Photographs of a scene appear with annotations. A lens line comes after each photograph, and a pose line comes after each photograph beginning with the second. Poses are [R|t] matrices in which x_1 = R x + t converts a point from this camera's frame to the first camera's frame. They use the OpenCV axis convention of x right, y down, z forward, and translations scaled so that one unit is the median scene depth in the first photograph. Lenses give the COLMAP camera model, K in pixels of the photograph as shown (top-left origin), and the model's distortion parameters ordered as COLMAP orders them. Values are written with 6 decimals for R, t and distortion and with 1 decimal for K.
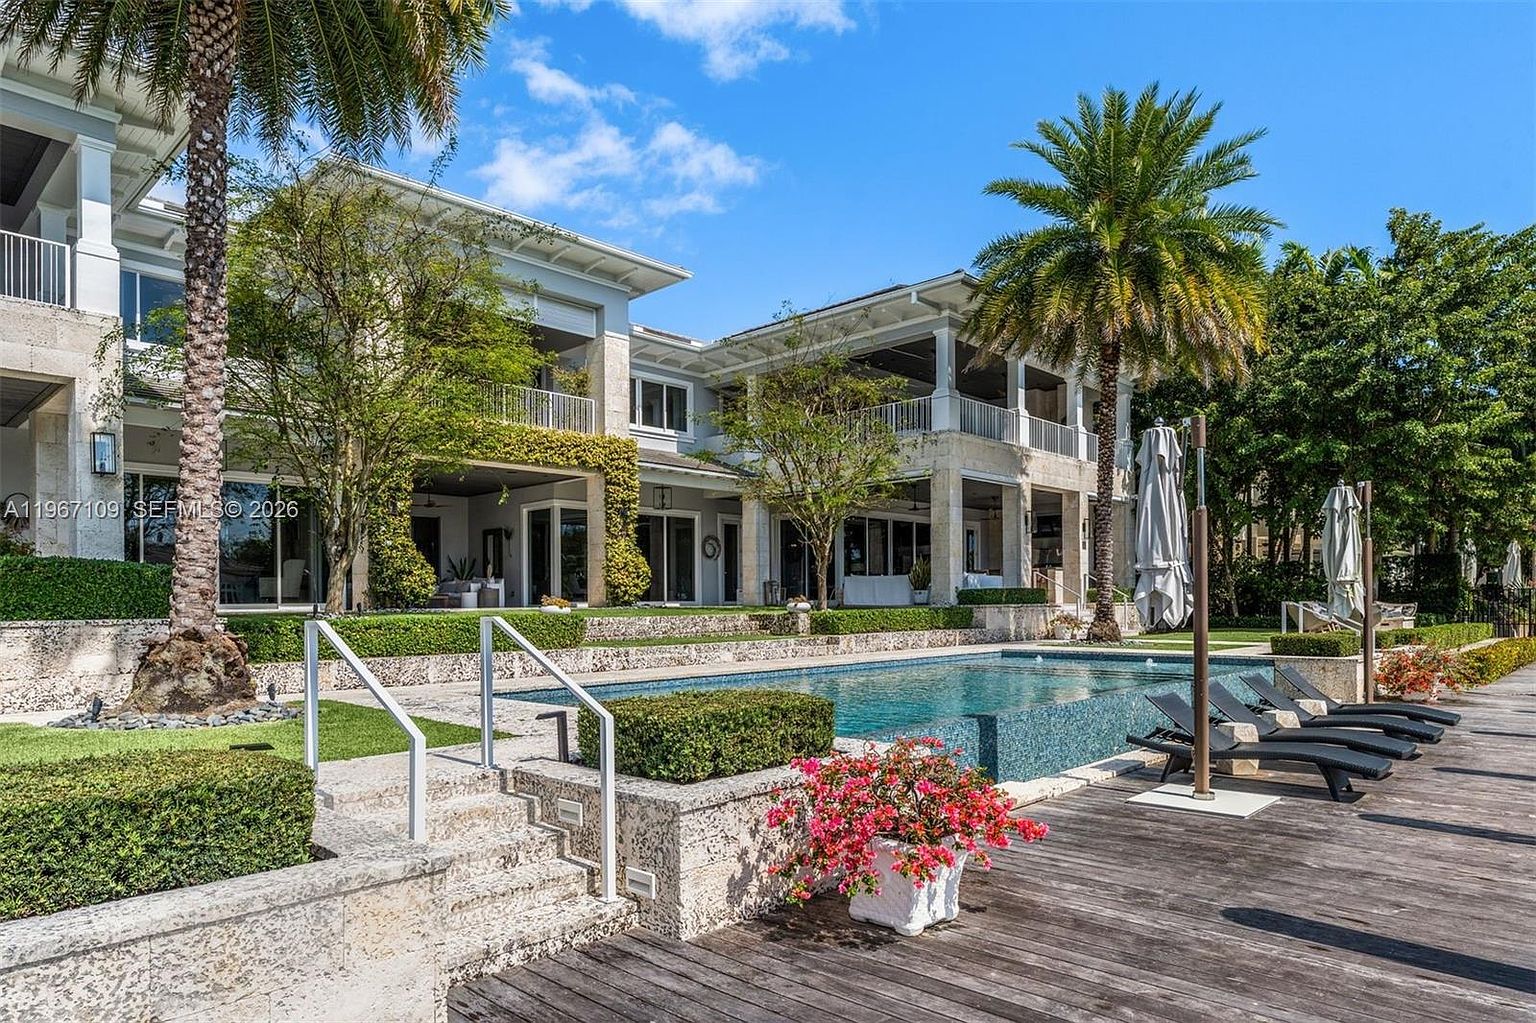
lens RADIAL K [[826.8, 0, 766.9], [0, 826.8, 598.5], [0, 0, 1]] dist [-0.043149, -0.000633]
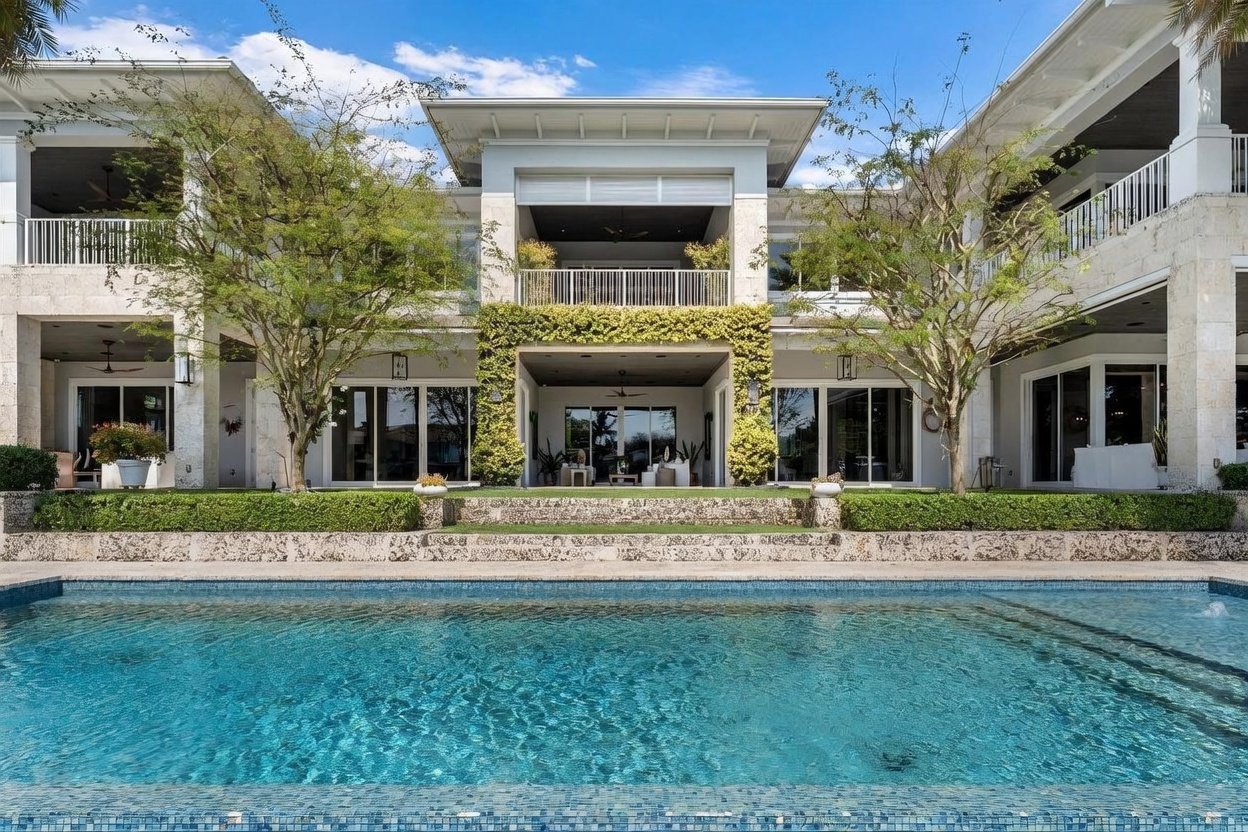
lens RADIAL K [[671.7, 0, 623.1], [0, 671.7, 486.7], [0, 0, 1]] dist [-0.043149, -0.000633]
pose [[0.722455, 0.012528, -0.691304, 0.254188], [-0.002976, 0.999883, 0.015010, -0.000619], [0.691411, -0.008787, 0.722408, 0.367591]]
